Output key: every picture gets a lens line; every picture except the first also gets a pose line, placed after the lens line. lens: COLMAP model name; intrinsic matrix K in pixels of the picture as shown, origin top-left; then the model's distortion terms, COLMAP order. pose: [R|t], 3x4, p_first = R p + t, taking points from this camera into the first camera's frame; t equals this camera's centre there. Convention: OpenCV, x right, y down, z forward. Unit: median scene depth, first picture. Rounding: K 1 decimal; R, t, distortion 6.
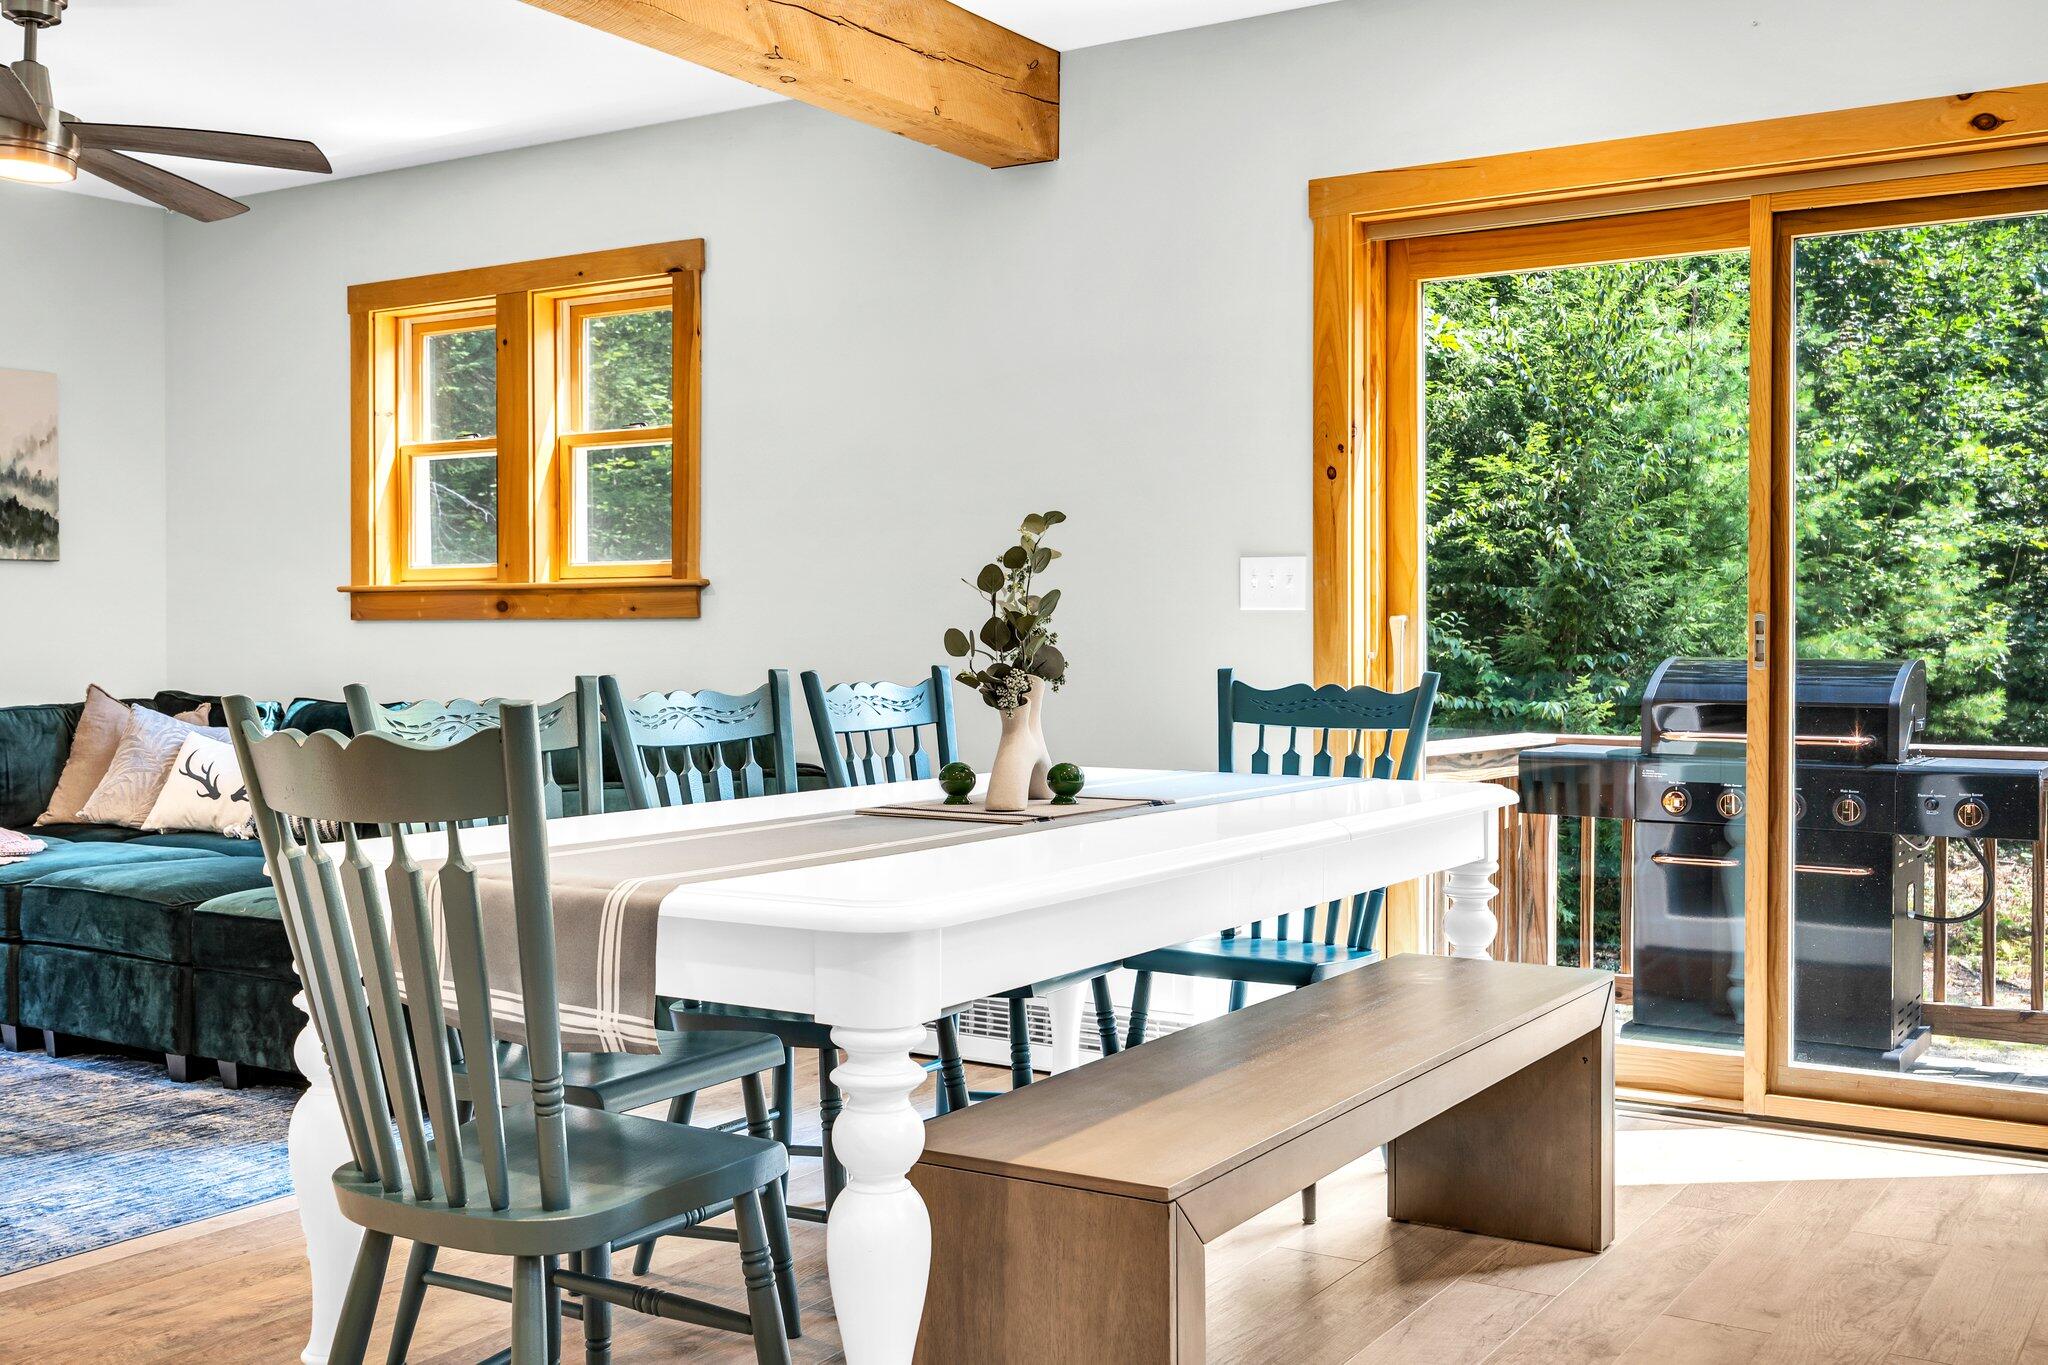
lens RADIAL K [[2037.8, 0, 1033.4], [0, 2037.8, 659.8], [0, 0, 1]] dist [-0.003654, 0.011095]
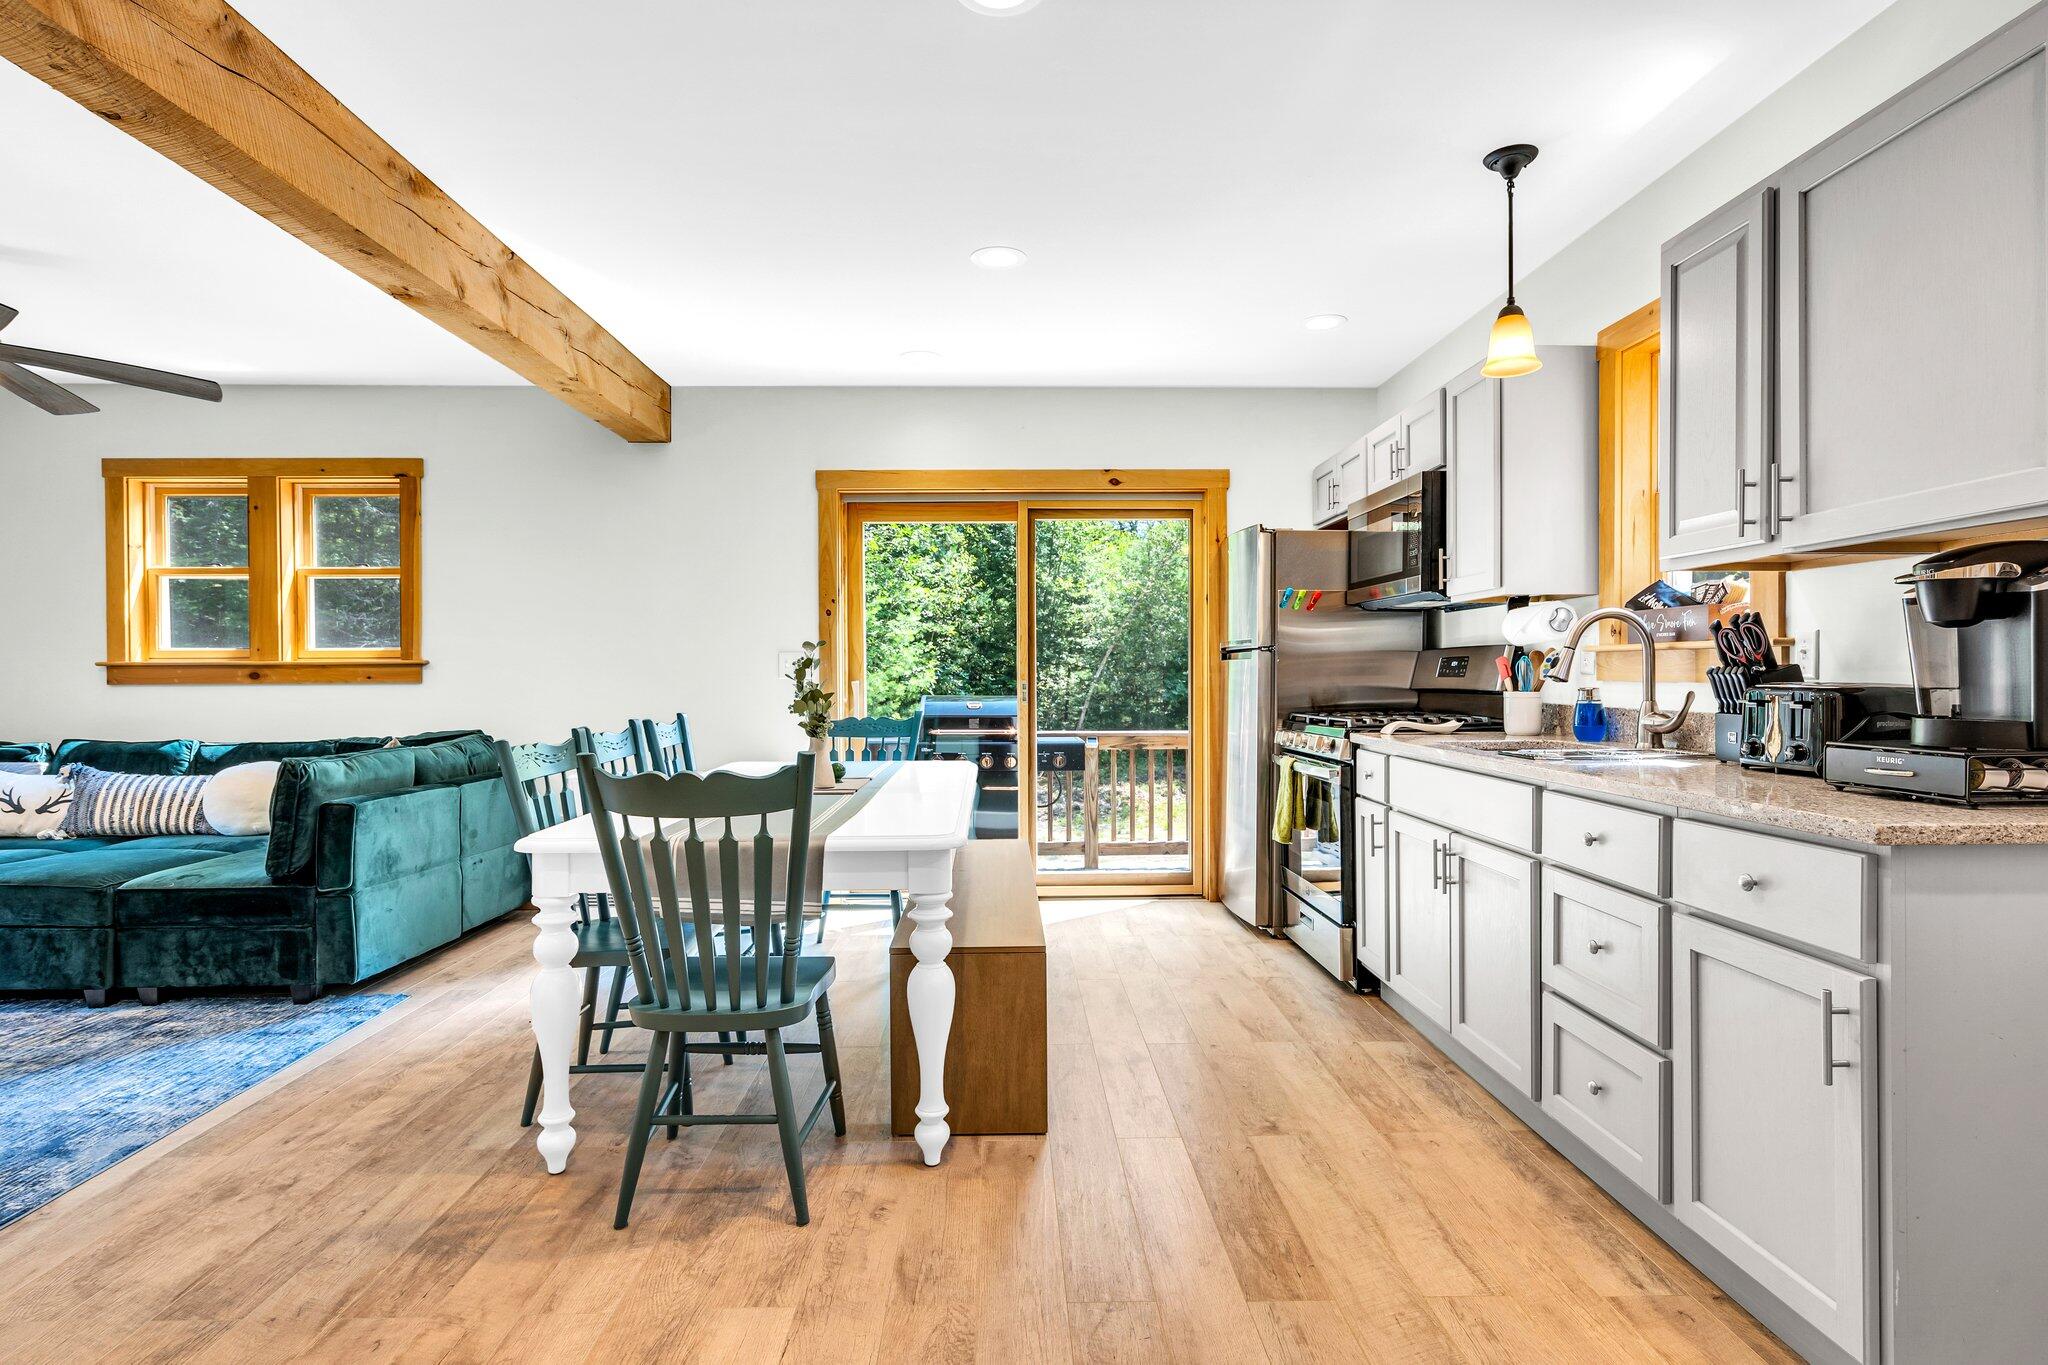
lens RADIAL K [[1048.9, 0, 1022.3], [0, 1048.9, 678.1], [0, 0, 1]] dist [0.000035, 0.000412]
pose [[0.835358, -0.008665, 0.549638, -0.314748], [0.011765, 0.999929, -0.002117, -0.023624], [-0.549580, 0.008235, 0.835400, 0.001148]]
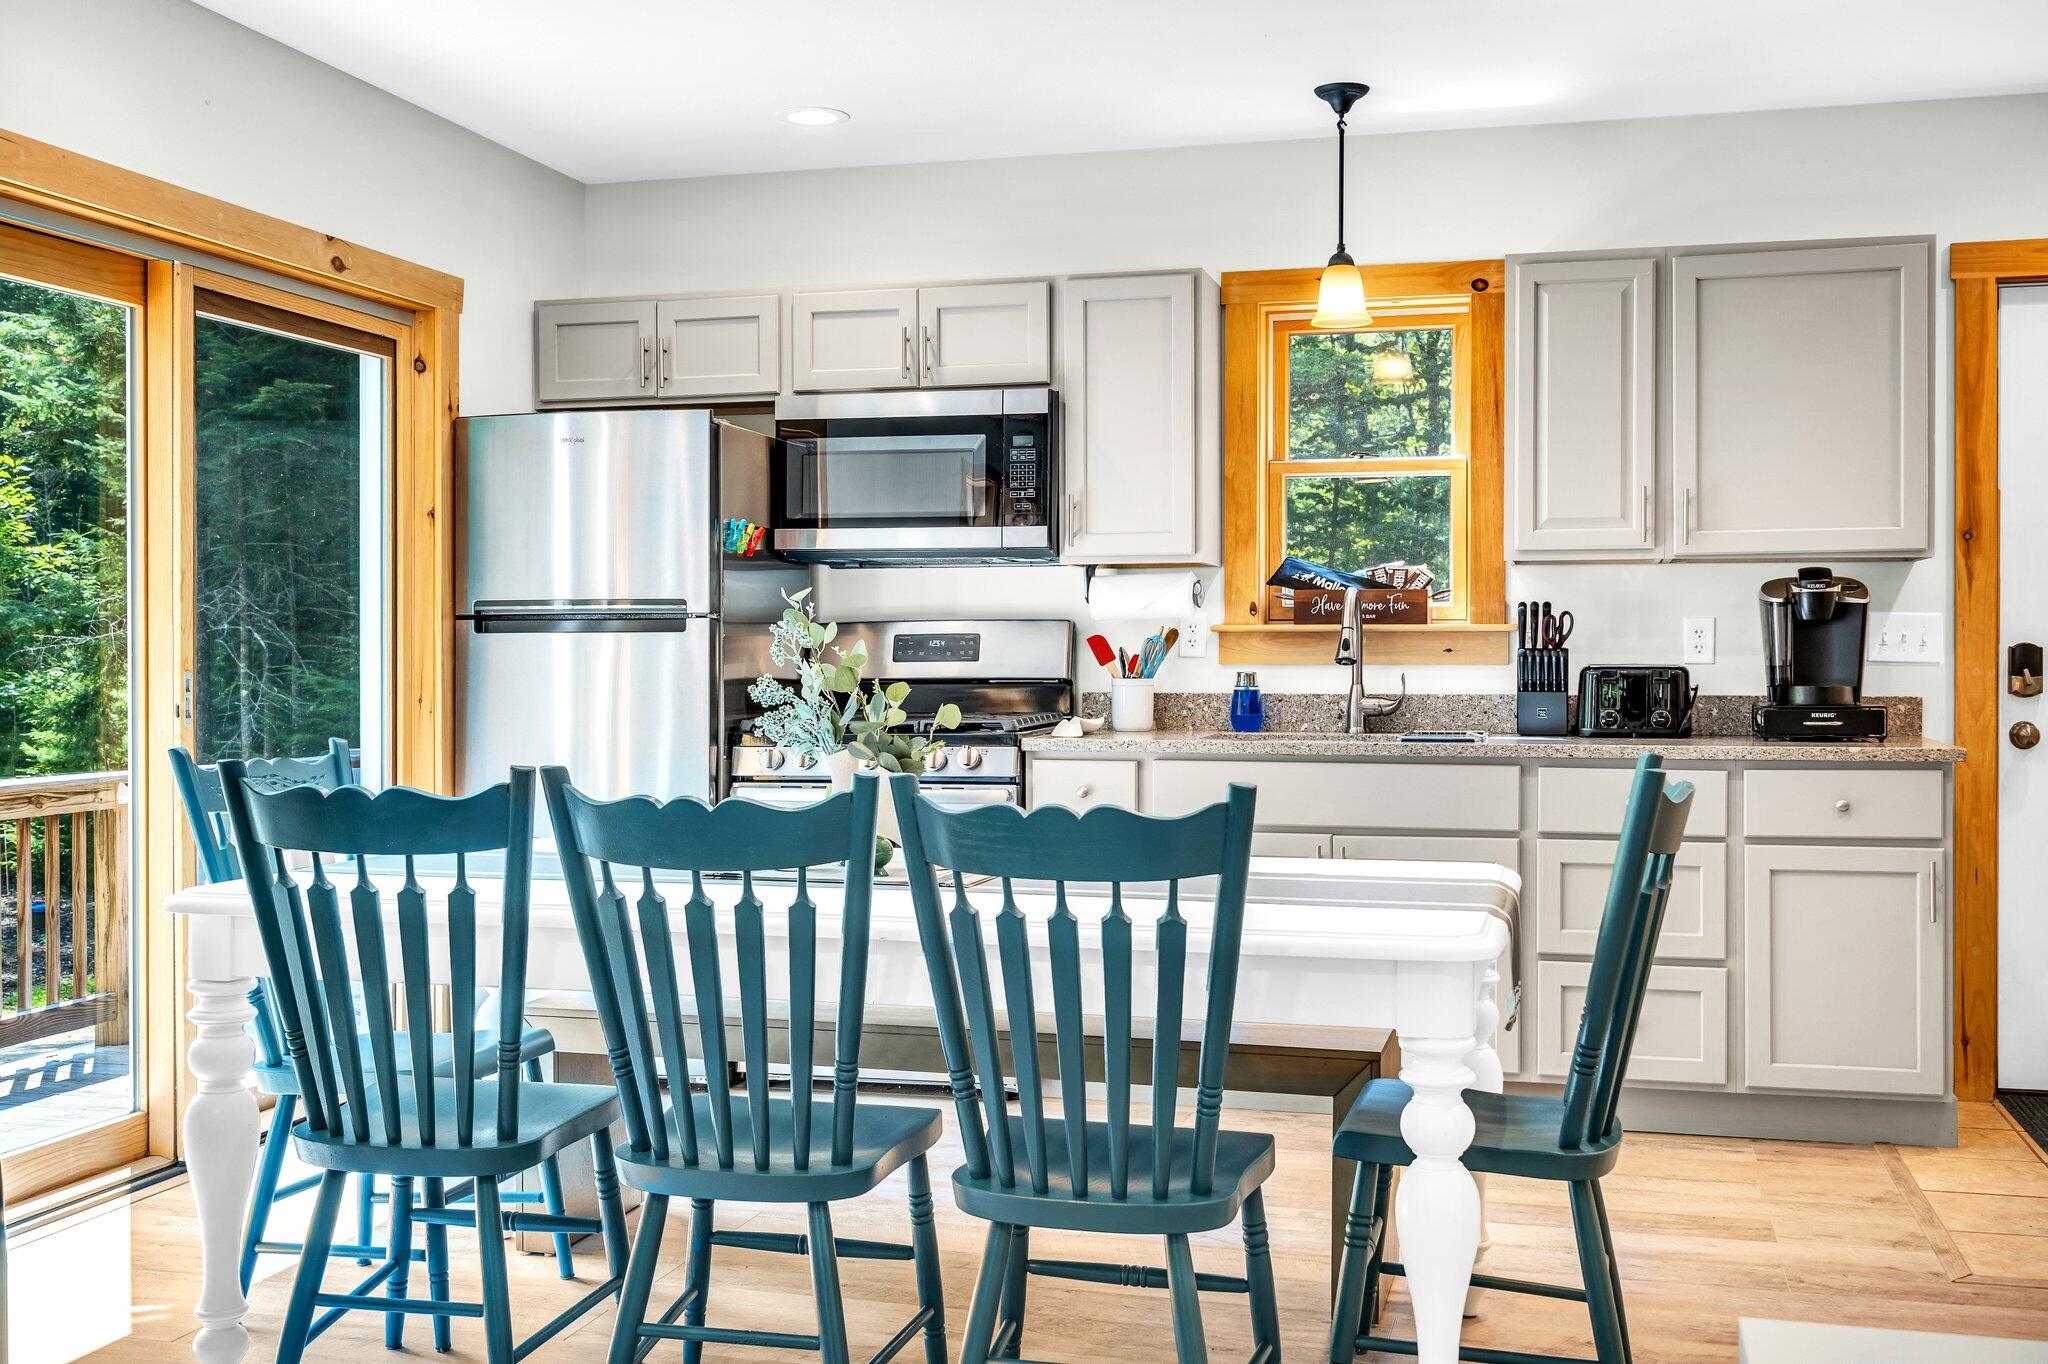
lens RADIAL K [[2037.8, 0, 1033.4], [0, 2037.8, 659.3], [0, 0, 1]] dist [-0.003654, 0.011095]
pose [[-0.294394, -0.008334, 0.955648, -0.778196], [0.011090, 0.999865, 0.012135, -0.039176], [-0.955620, 0.014170, -0.294262, 0.936263]]
